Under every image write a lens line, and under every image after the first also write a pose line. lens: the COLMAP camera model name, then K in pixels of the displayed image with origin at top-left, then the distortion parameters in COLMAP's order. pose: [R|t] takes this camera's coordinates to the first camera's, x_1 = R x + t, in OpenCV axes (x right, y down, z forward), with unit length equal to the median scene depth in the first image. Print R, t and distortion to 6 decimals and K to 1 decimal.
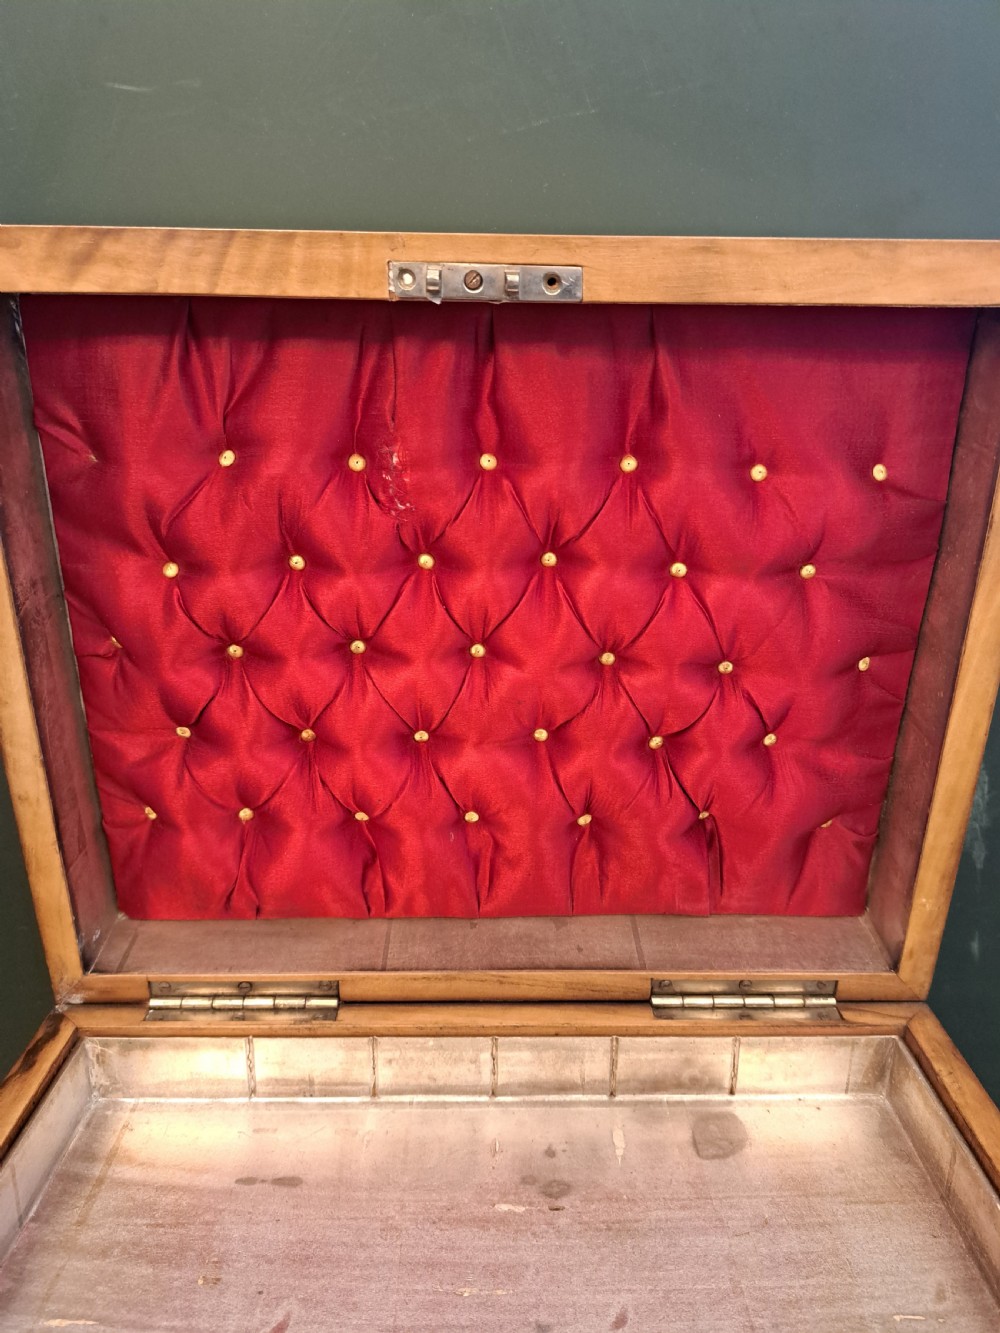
lens RADIAL K [[1081.7, 0, 497.4], [0, 1081.7, 753.1], [0, 0, 1]] dist [0.038672, -0.006454]
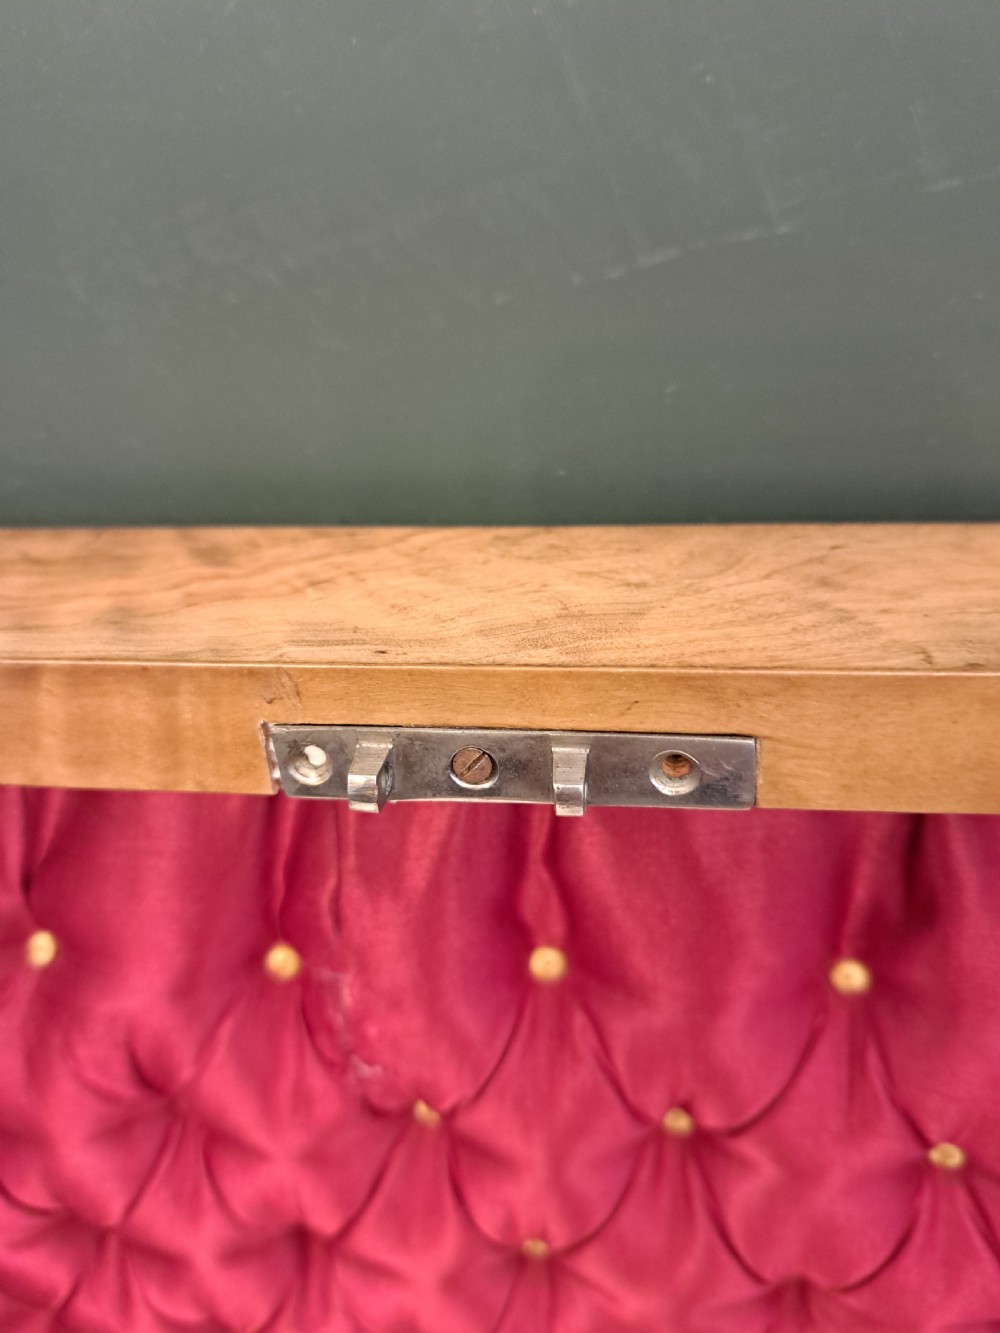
lens RADIAL K [[1017.1, 0, 500.0], [0, 1017.1, 666.5], [0, 0, 1]] dist [0.001265, -0.012930]
pose [[0.989406, 0.006838, -0.145015, 0.036996], [0.009161, 0.993959, 0.109372, -0.462478], [0.144887, -0.109542, 0.983366, 0.582047]]
